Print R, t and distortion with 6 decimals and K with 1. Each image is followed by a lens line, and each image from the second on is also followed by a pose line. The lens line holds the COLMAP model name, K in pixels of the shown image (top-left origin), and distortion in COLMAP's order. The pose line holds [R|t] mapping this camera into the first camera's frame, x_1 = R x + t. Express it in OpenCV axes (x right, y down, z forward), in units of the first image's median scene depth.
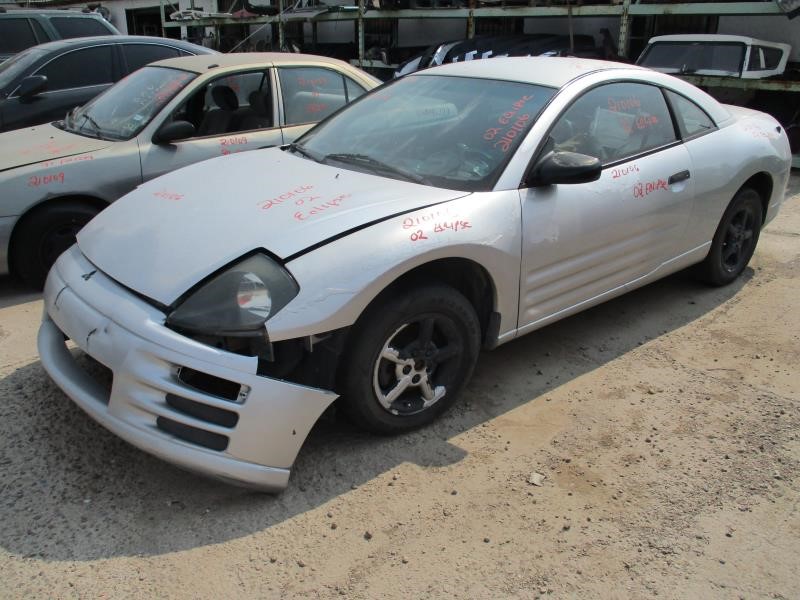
lens RADIAL K [[666.9, 0, 400.0], [0, 666.9, 300.0], [0, 0, 1]] dist [-0.036104, 0.020563]
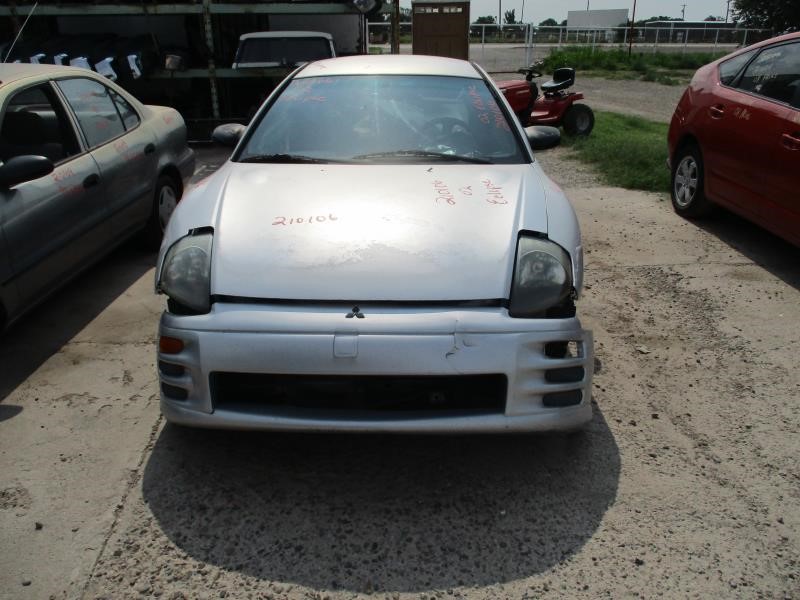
lens RADIAL K [[666.9, 0, 400.0], [0, 666.9, 300.0], [0, 0, 1]] dist [-0.036104, 0.020563]
pose [[0.659711, -0.286503, 0.694765, -1.009804], [0.283638, 0.951029, 0.122853, -0.138823], [-0.695939, 0.116014, 0.708667, 0.319529]]
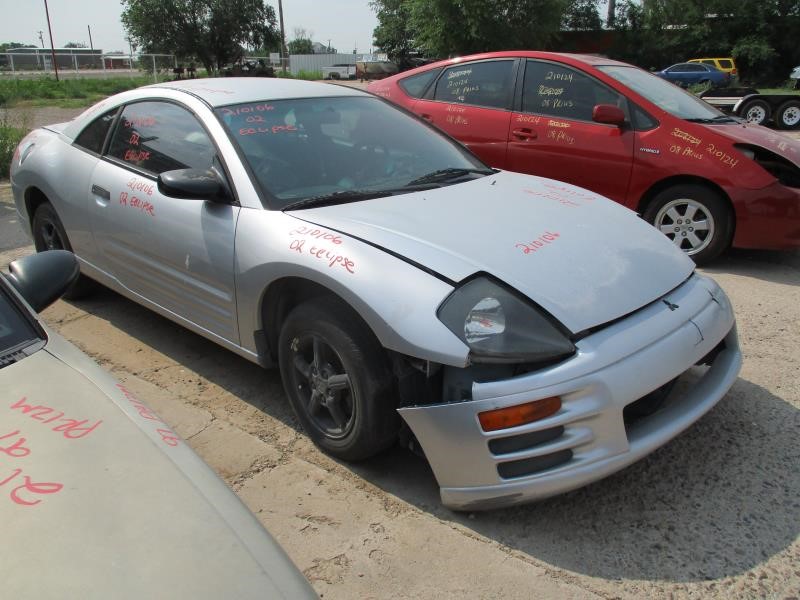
lens RADIAL K [[666.9, 0, 400.0], [0, 666.9, 300.0], [0, 0, 1]] dist [-0.036104, 0.020563]
pose [[-0.135704, -0.343478, 0.929305, -1.261849], [0.368771, 0.853073, 0.369153, -0.520285], [-0.919561, 0.392797, 0.010899, 1.303591]]
